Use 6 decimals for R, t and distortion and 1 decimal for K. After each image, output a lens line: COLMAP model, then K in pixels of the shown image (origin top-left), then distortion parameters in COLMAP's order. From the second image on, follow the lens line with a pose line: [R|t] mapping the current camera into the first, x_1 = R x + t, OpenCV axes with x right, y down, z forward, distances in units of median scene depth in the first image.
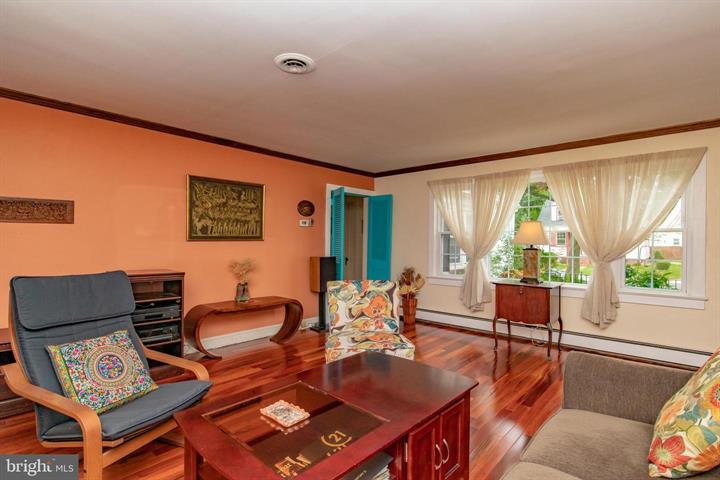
lens RADIAL K [[351.5, 0, 362.5], [0, 351.5, 244.7], [0, 0, 1]] dist [-0.019336, -0.002312]
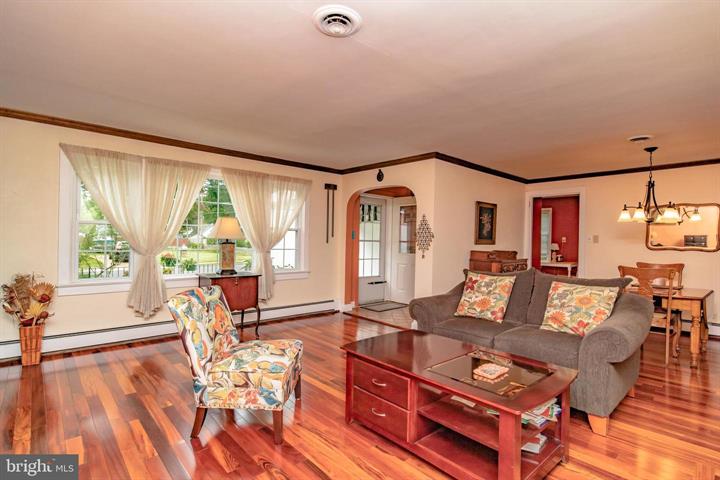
lens RADIAL K [[351.5, 0, 363.5], [0, 351.5, 240.5], [0, 0, 1]] dist [-0.019336, -0.002312]
pose [[0.106377, -0.007034, 0.994301, -0.561069], [-0.005663, 0.999954, 0.007680, -0.005754], [-0.994310, -0.006448, 0.106333, 0.479134]]
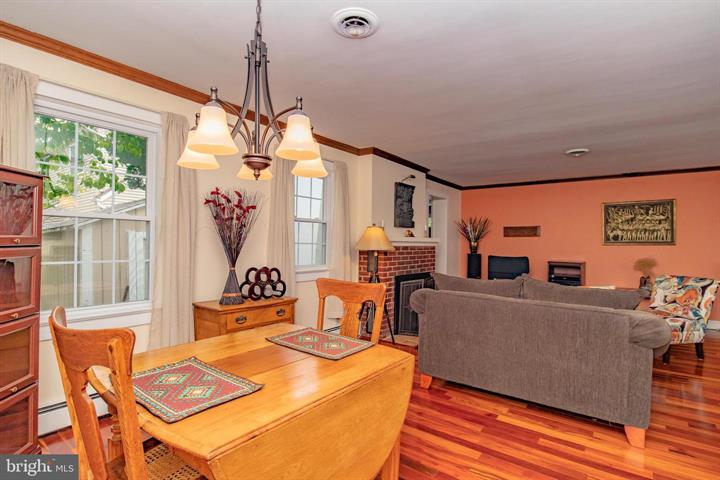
lens RADIAL K [[351.5, 0, 356.9], [0, 351.5, 239.2], [0, 0, 1]] dist [-0.019336, -0.002312]
pose [[0.059692, -0.018013, -0.998054, 0.925042], [-0.021555, 0.999581, -0.019330, 0.015974], [0.997984, 0.022667, 0.059279, -0.183952]]
